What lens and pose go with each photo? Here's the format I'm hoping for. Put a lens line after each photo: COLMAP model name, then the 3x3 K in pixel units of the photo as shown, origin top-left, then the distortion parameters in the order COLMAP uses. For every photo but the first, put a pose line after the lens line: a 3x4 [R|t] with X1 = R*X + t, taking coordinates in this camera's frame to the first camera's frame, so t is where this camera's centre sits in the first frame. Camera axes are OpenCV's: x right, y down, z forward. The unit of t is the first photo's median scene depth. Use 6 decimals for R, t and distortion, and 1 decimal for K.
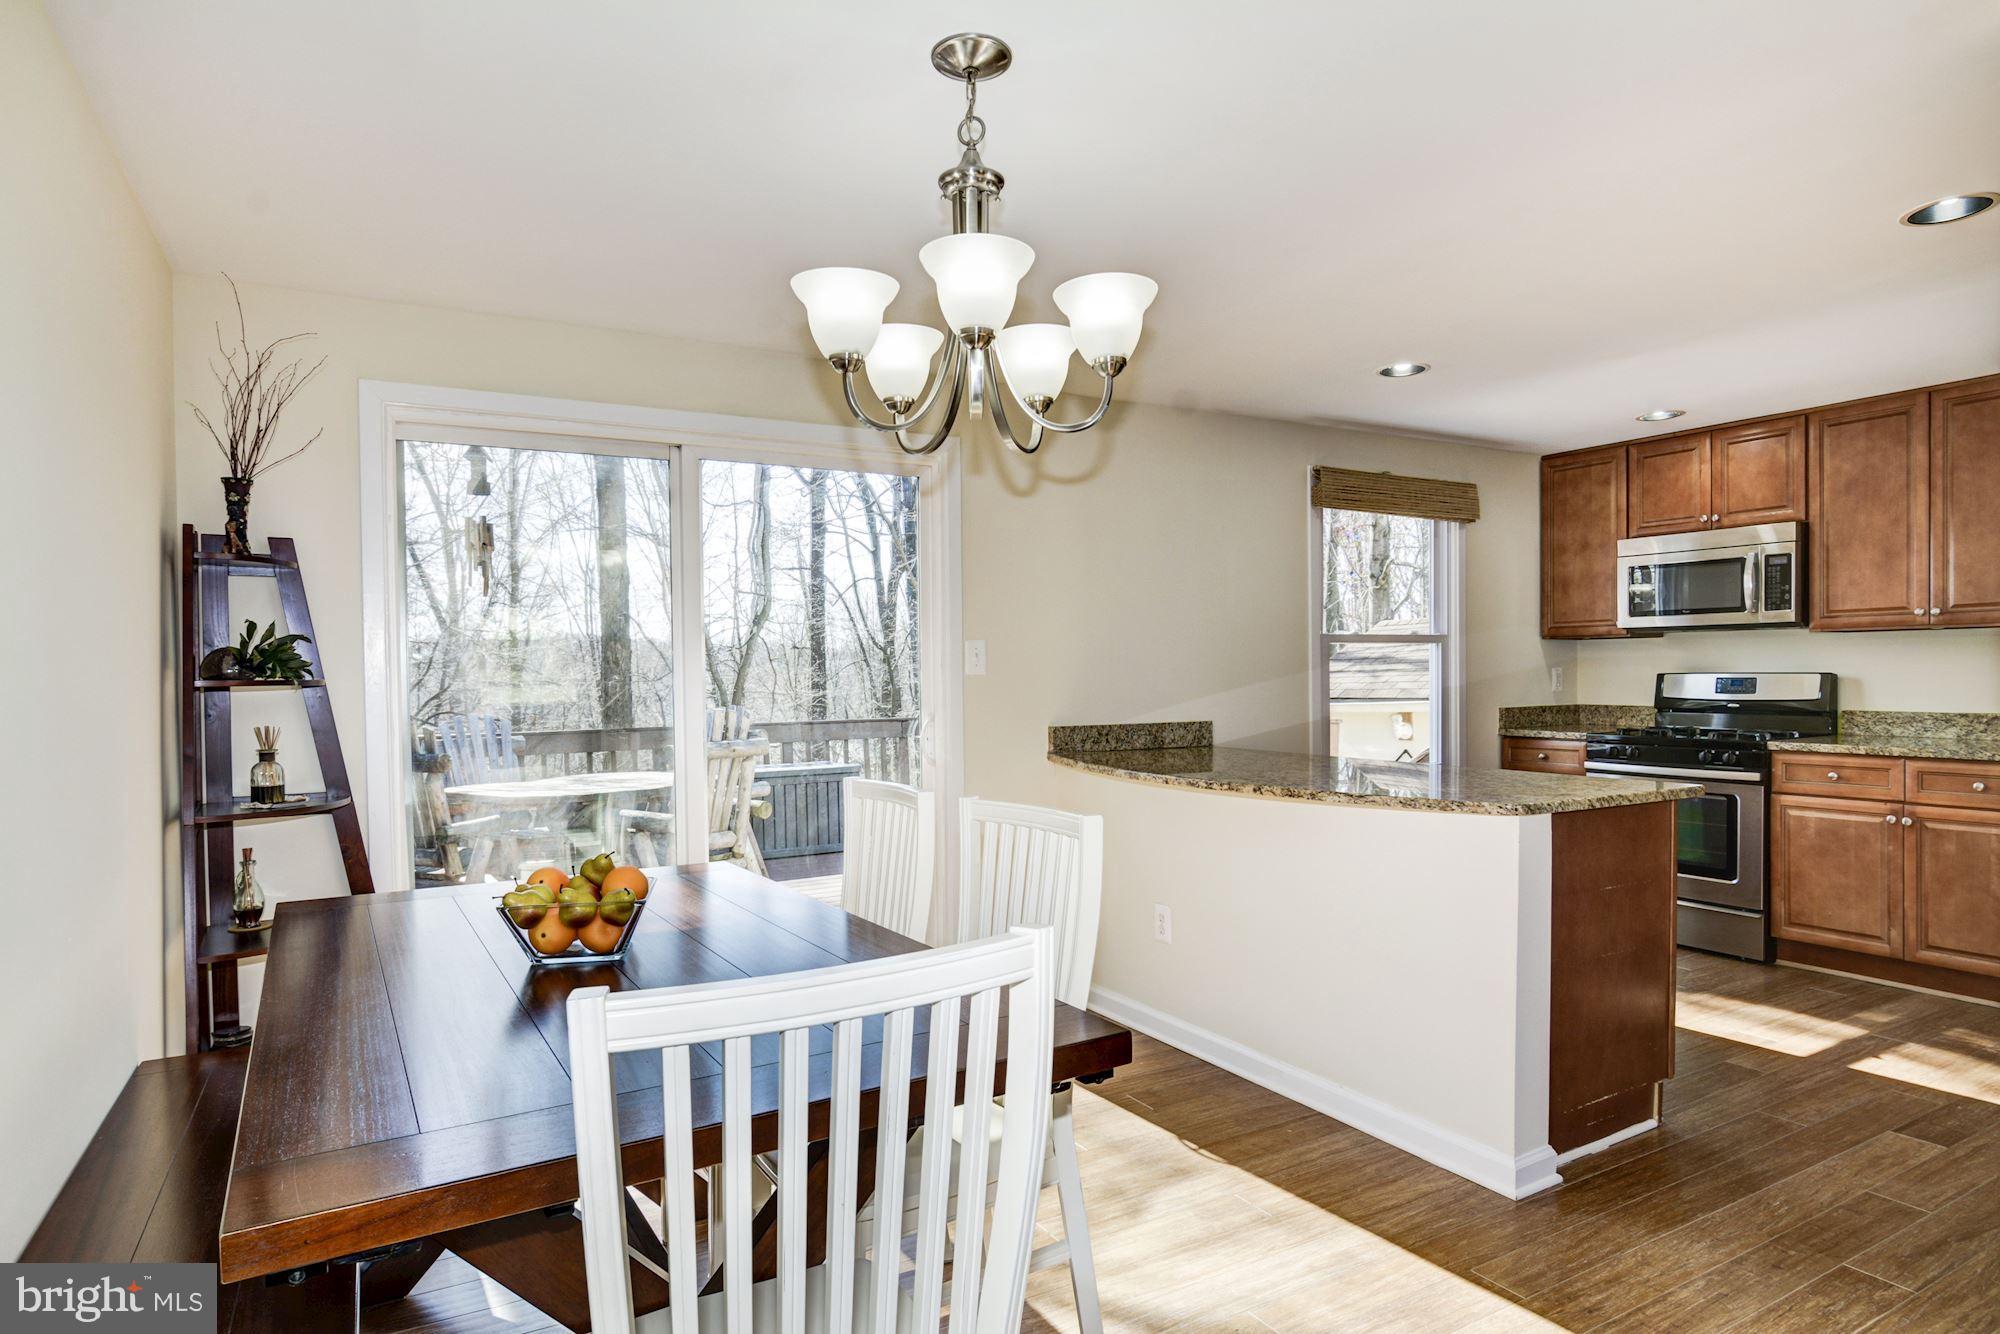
lens RADIAL K [[1121.4, 0, 982.6], [0, 1121.4, 692.9], [0, 0, 1]] dist [-0.035935, 0.013158]
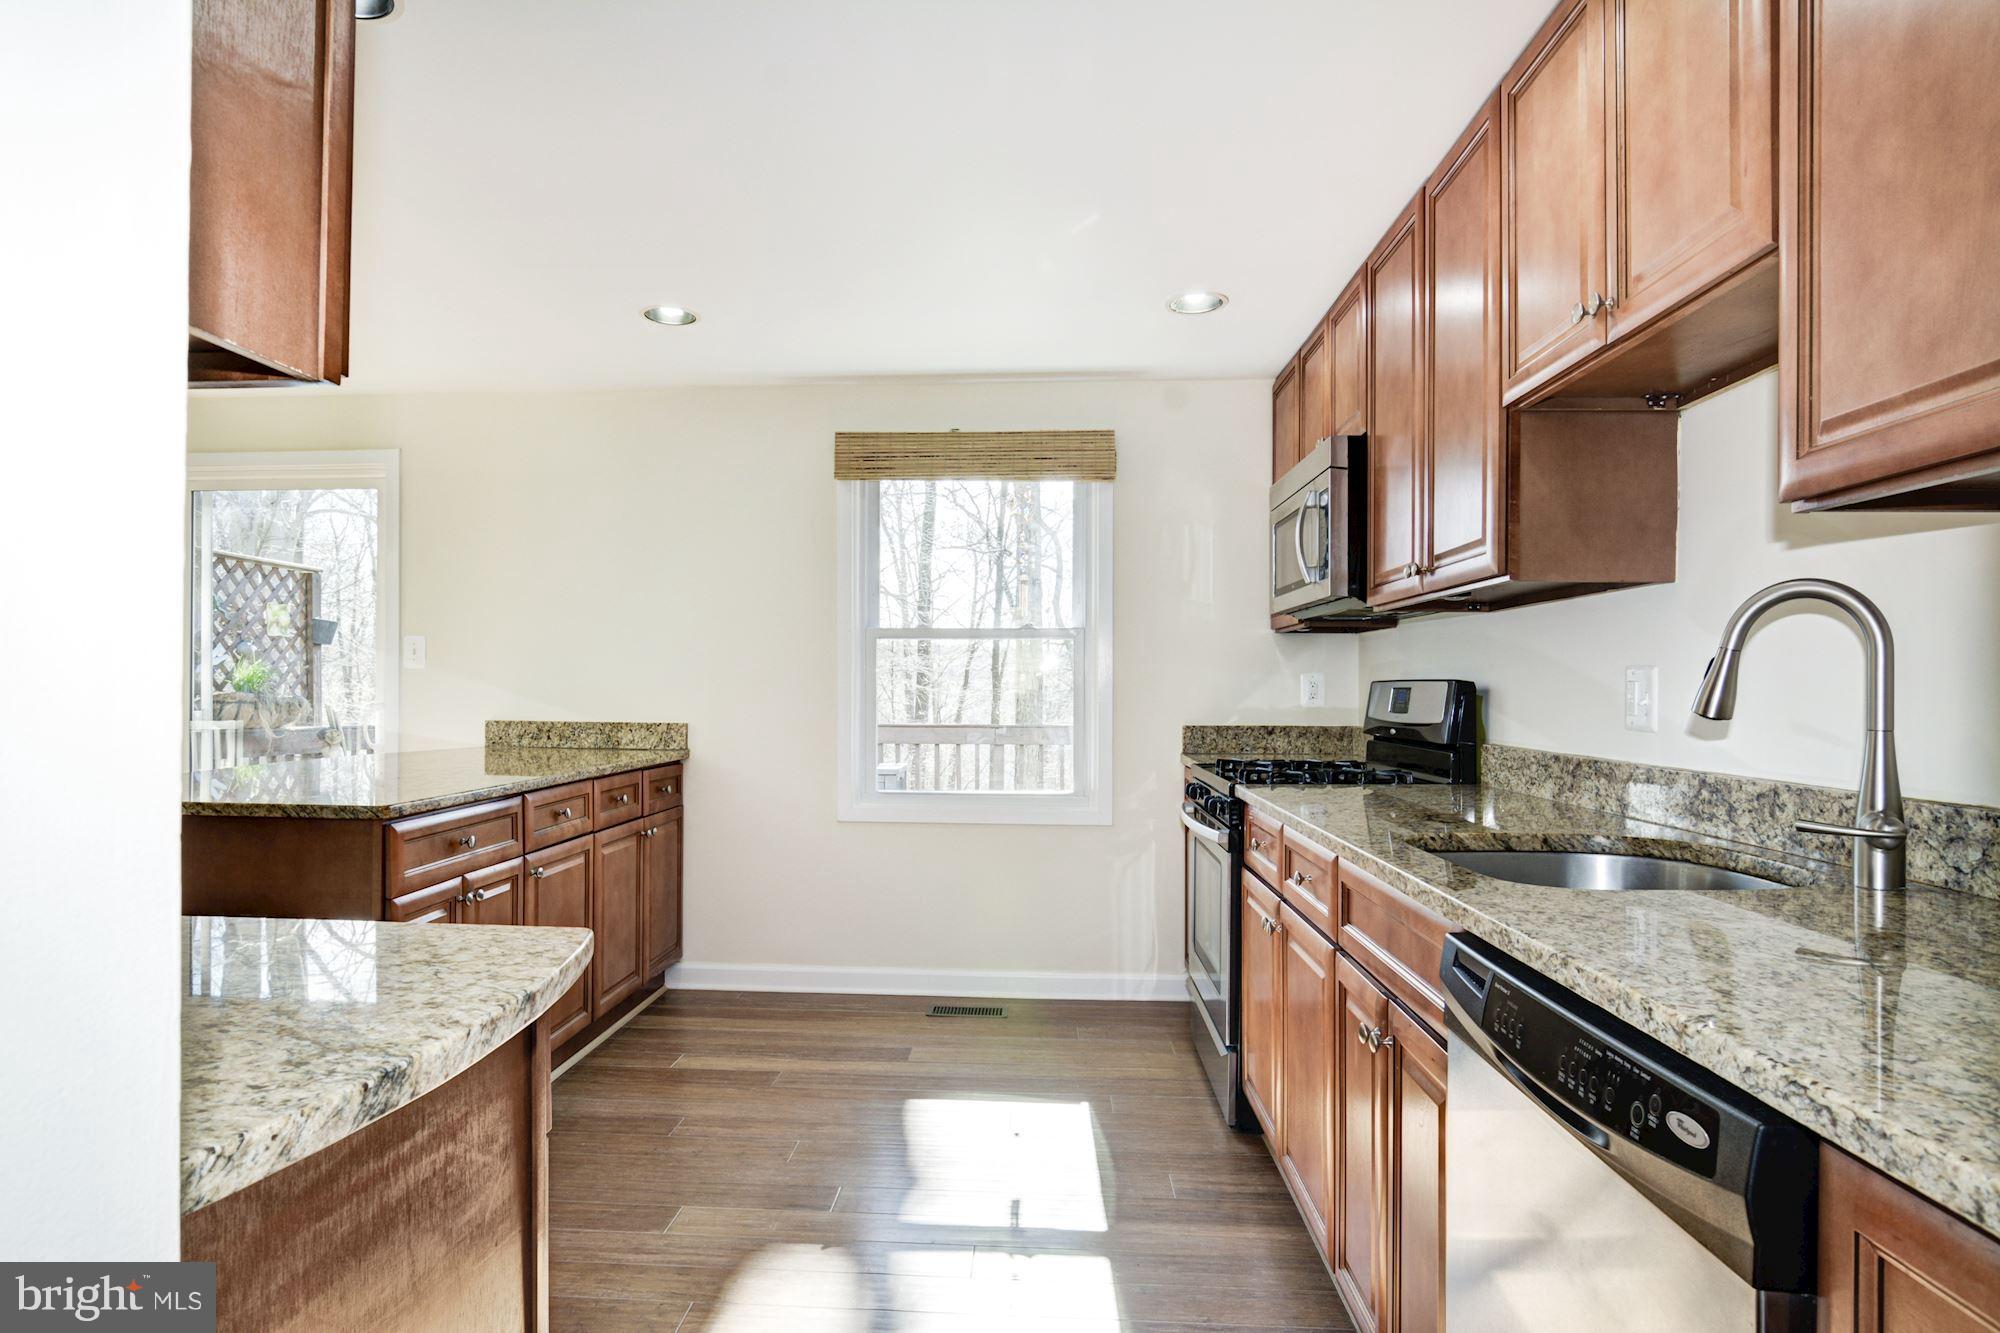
lens RADIAL K [[1102.8, 0, 981.9], [0, 1102.8, 690.2], [0, 0, 1]] dist [-0.032918, 0.009817]
pose [[0.839436, 0.017757, -0.543169, 0.899320], [-0.026006, 0.999634, -0.007510, -0.001592], [0.542836, 0.020430, 0.839590, 0.369286]]
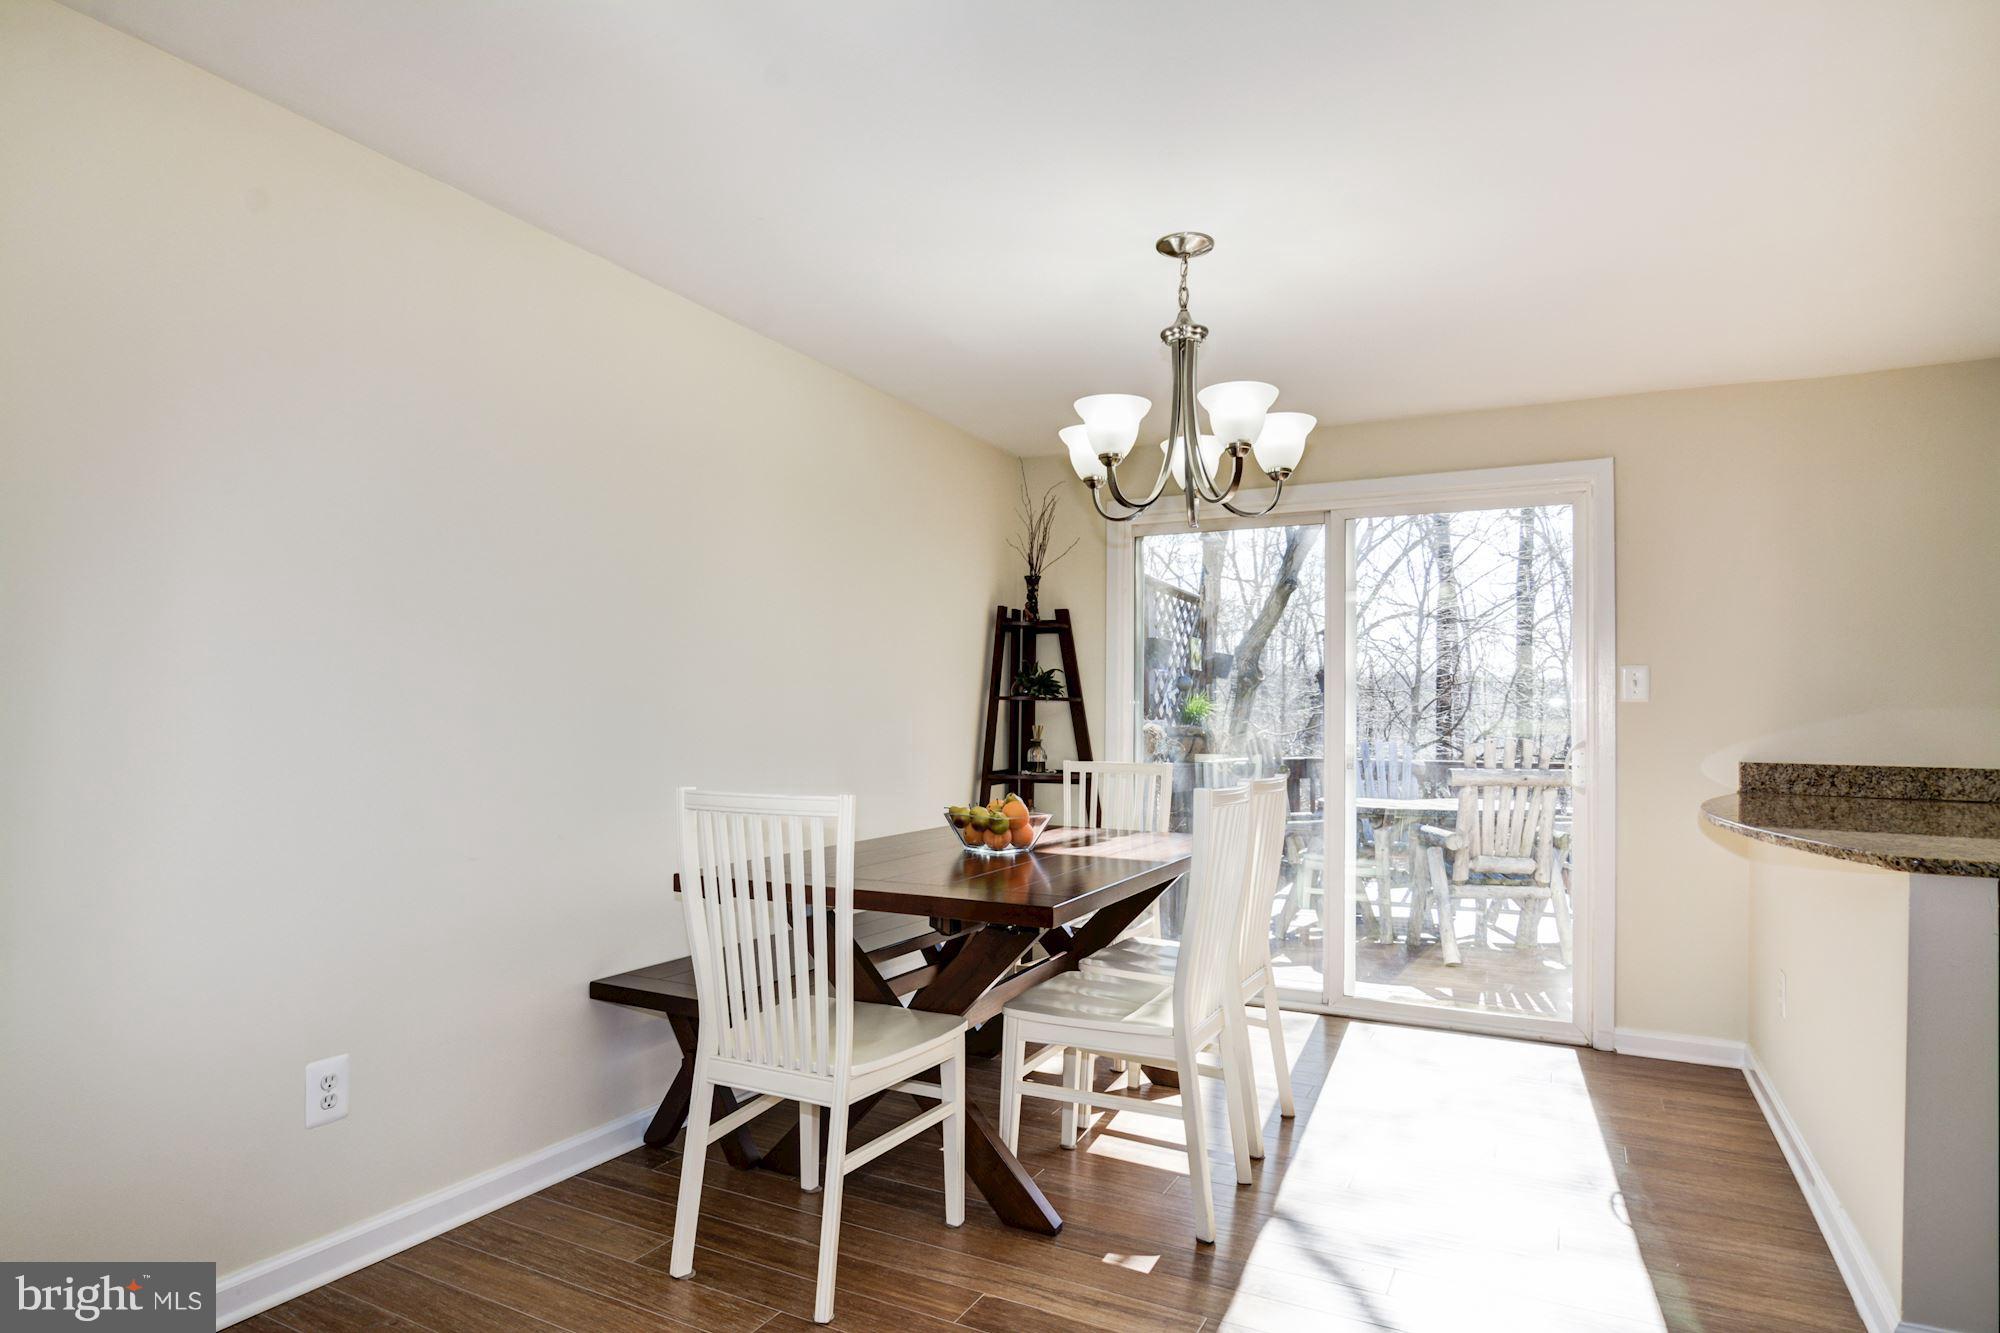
lens RADIAL K [[1121.4, 0, 982.6], [0, 1121.4, 692.4], [0, 0, 1]] dist [-0.035935, 0.013158]
pose [[0.542916, -0.002513, -0.839784, 0.428671], [-0.033670, 0.999126, -0.024758, 0.015210], [0.839112, 0.041717, 0.542357, 0.020876]]
